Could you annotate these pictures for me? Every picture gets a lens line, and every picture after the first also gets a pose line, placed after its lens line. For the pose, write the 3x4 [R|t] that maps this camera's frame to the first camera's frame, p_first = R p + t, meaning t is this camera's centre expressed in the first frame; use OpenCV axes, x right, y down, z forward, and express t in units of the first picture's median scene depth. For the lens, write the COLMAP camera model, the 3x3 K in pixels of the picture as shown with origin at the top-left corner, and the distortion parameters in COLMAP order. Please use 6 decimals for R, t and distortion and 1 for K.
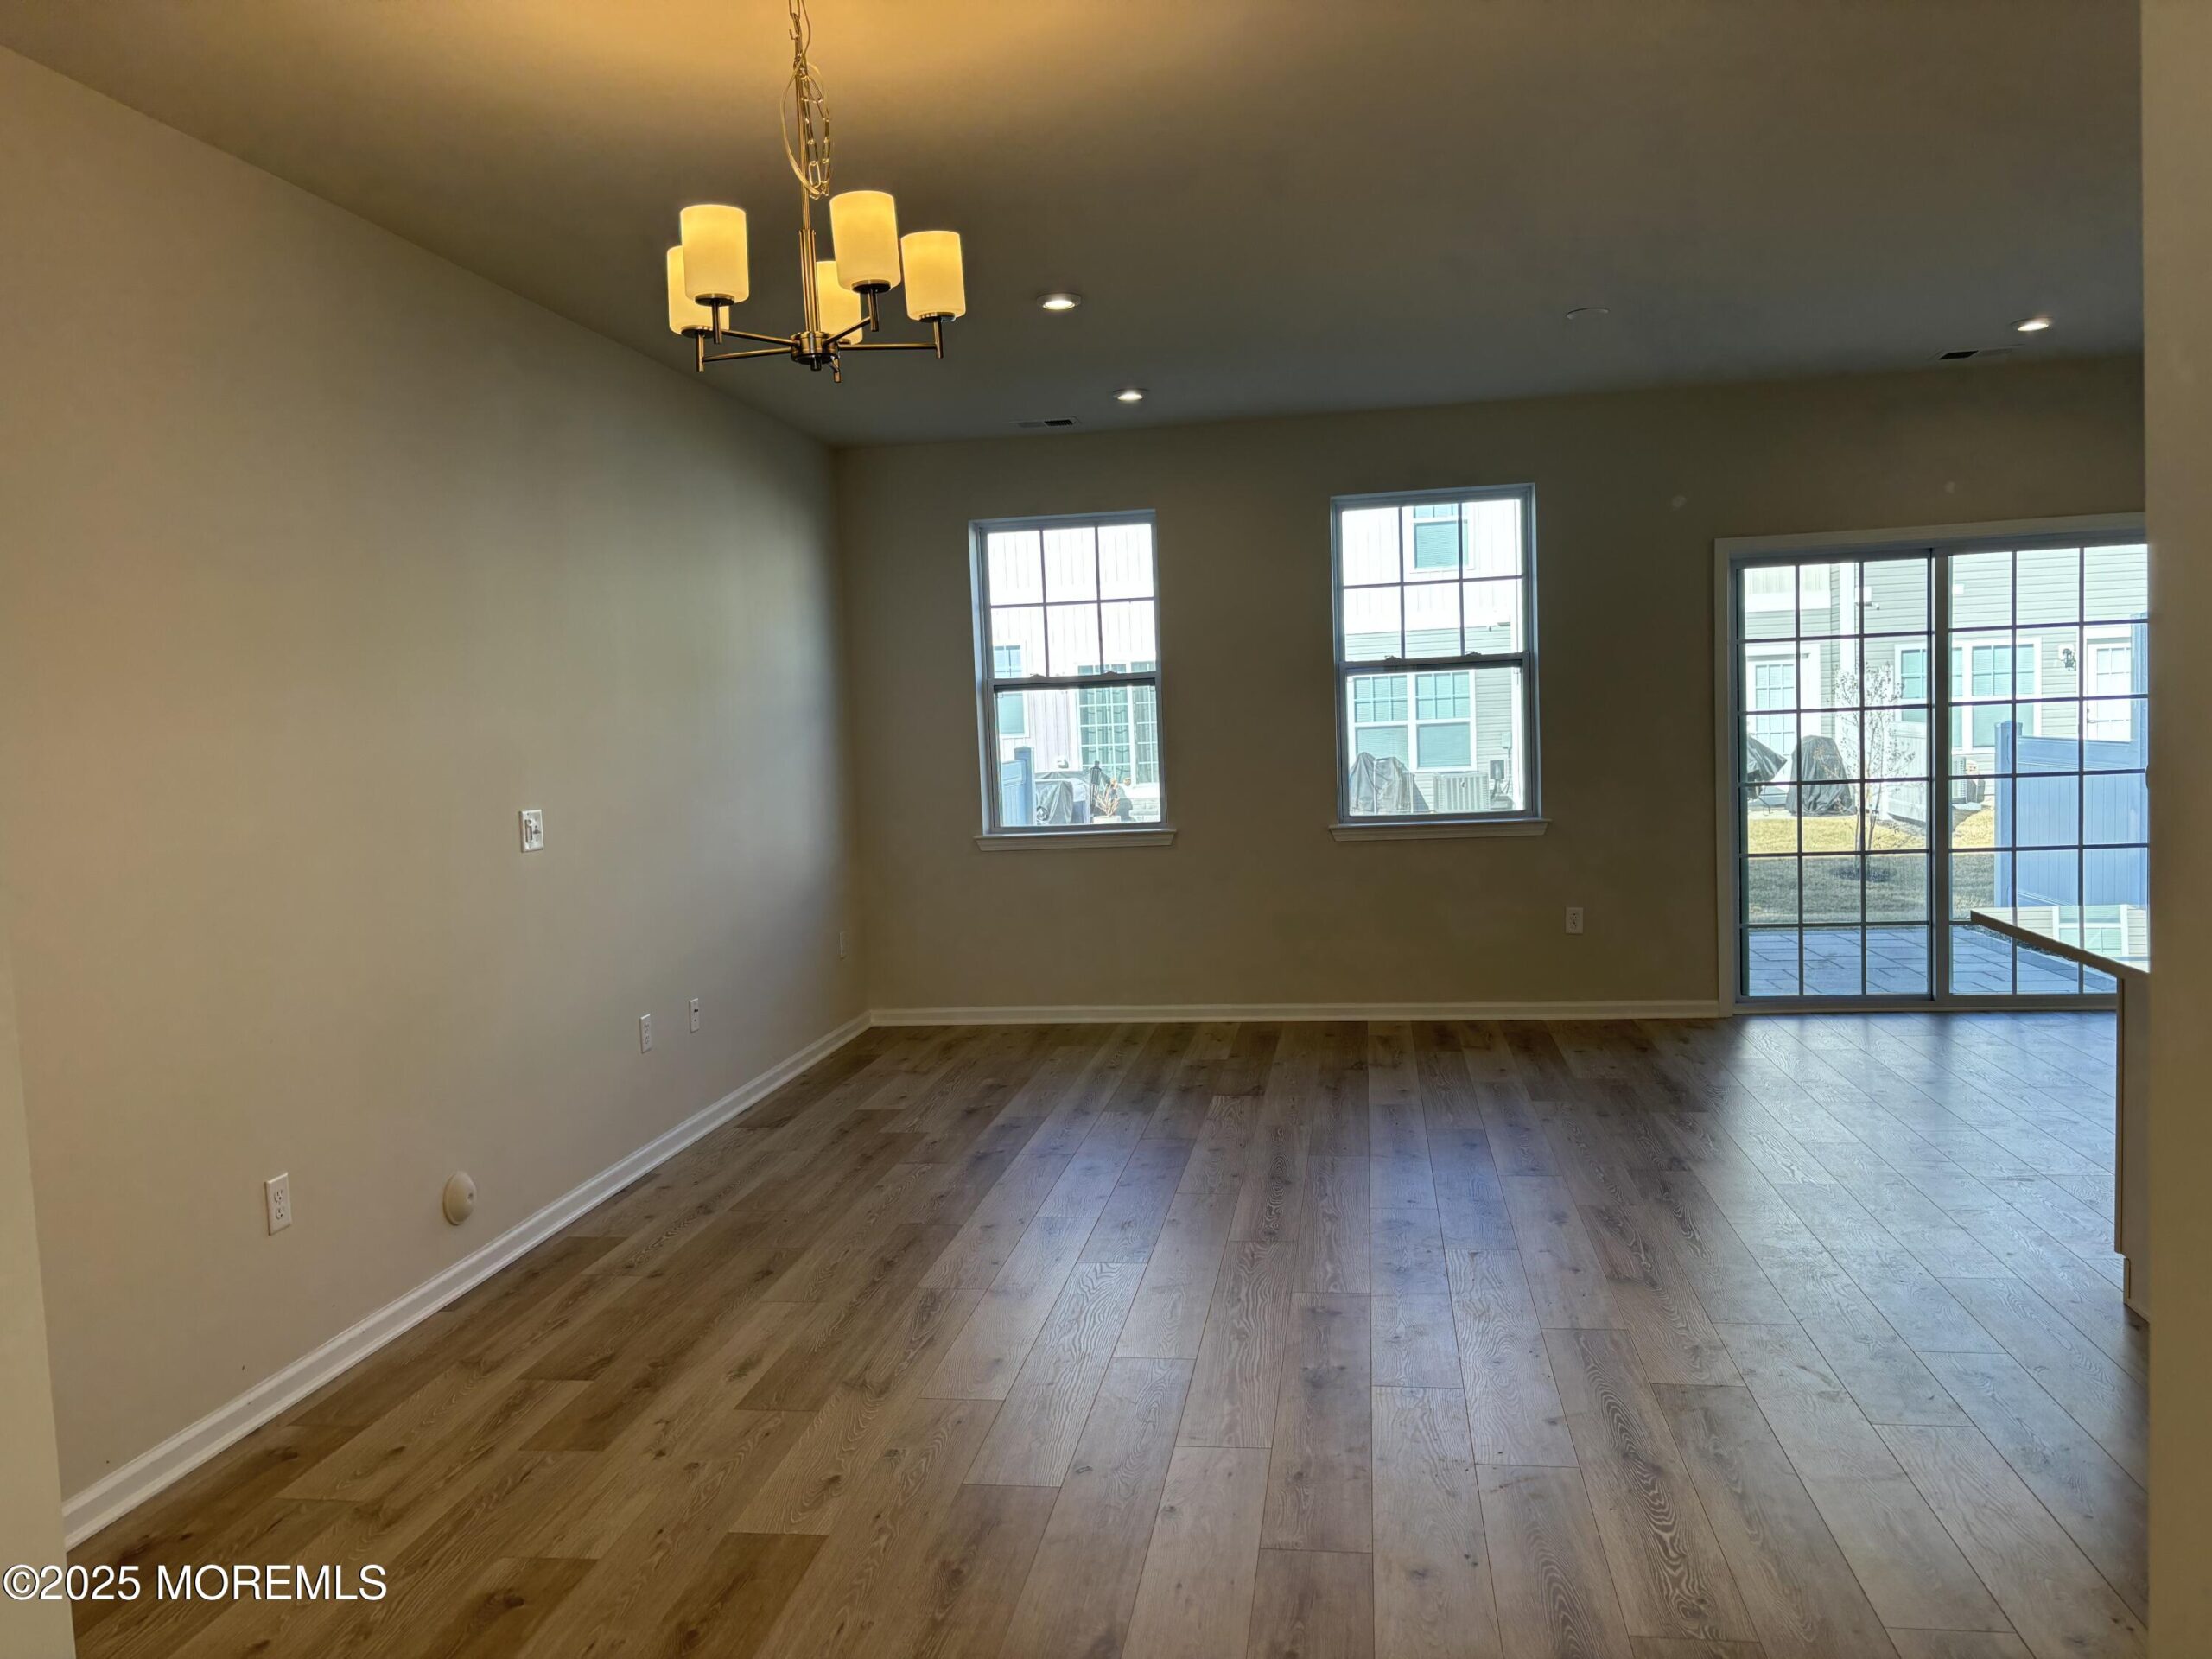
lens RADIAL K [[1652.0, 0, 1106.0], [0, 1652.0, 829.5], [0, 0, 1]] dist [0.094515, -0.000388]
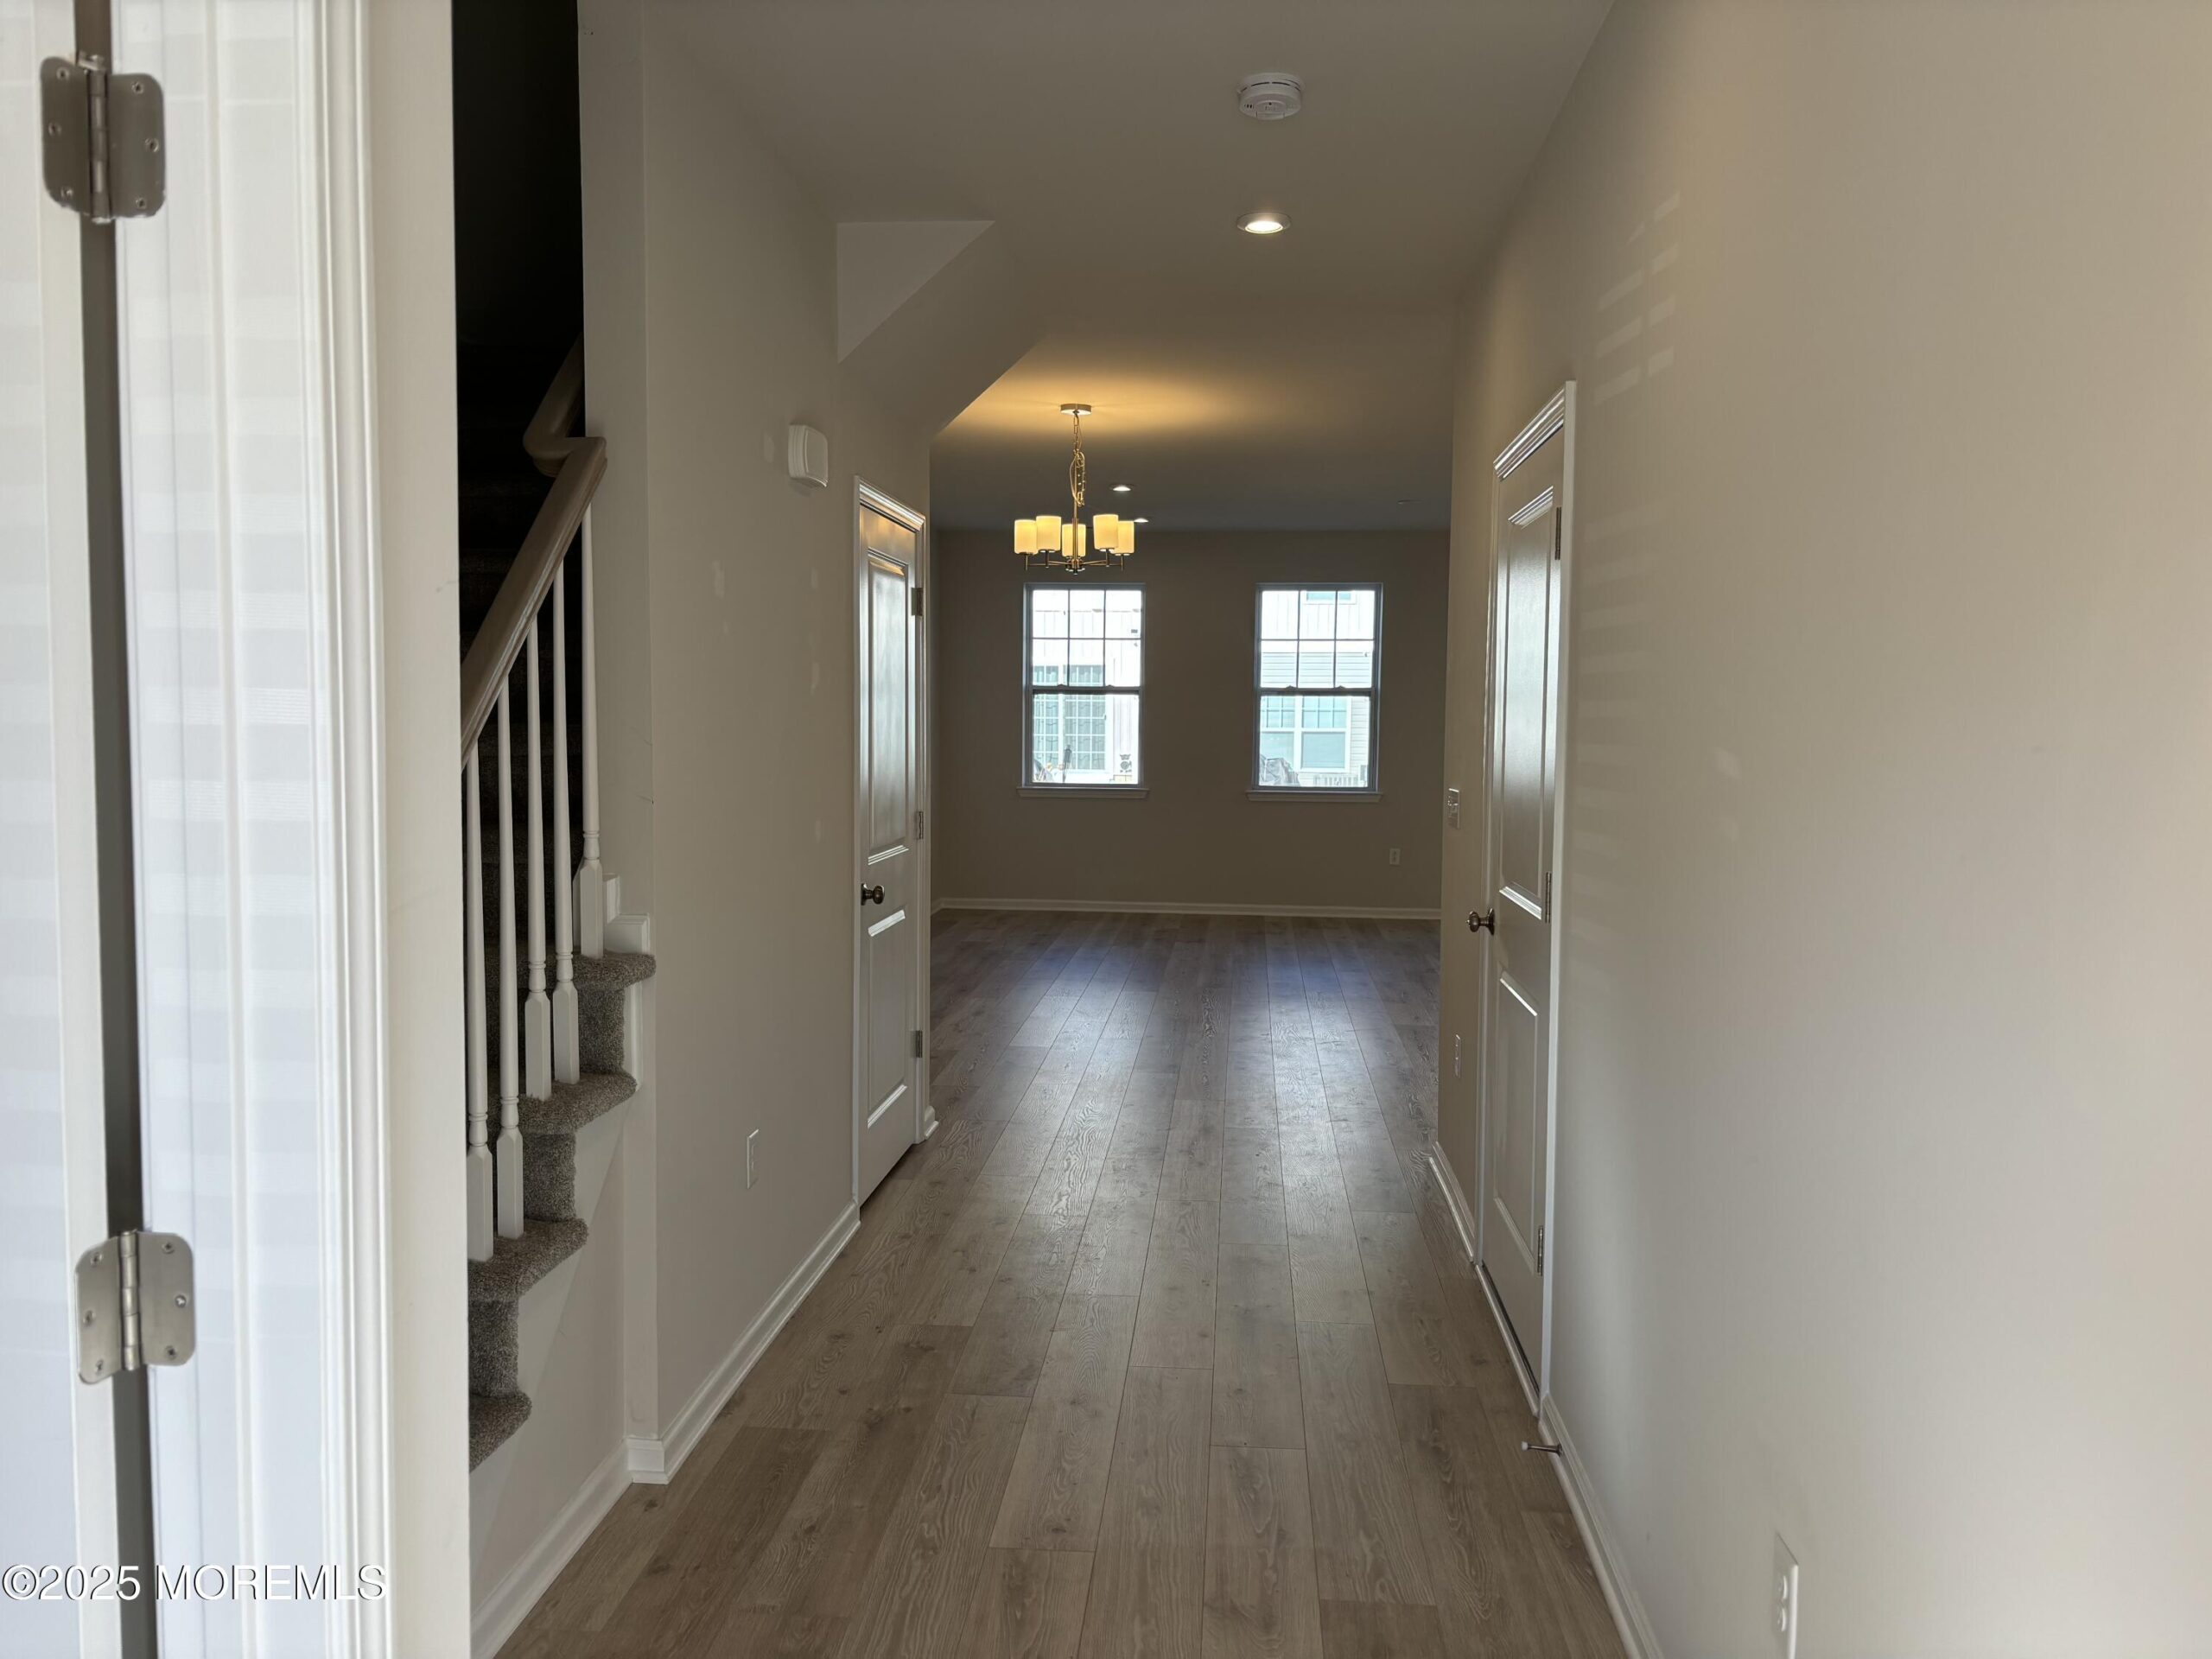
lens RADIAL K [[1652.0, 0, 1106.0], [0, 1652.0, 829.5], [0, 0, 1]] dist [0.094515, -0.000388]
pose [[0.996325, 0.047283, 0.071414, -0.110085], [-0.047466, 0.998872, 0.000858, 0.040307], [-0.071293, -0.004245, 0.997446, -0.567924]]
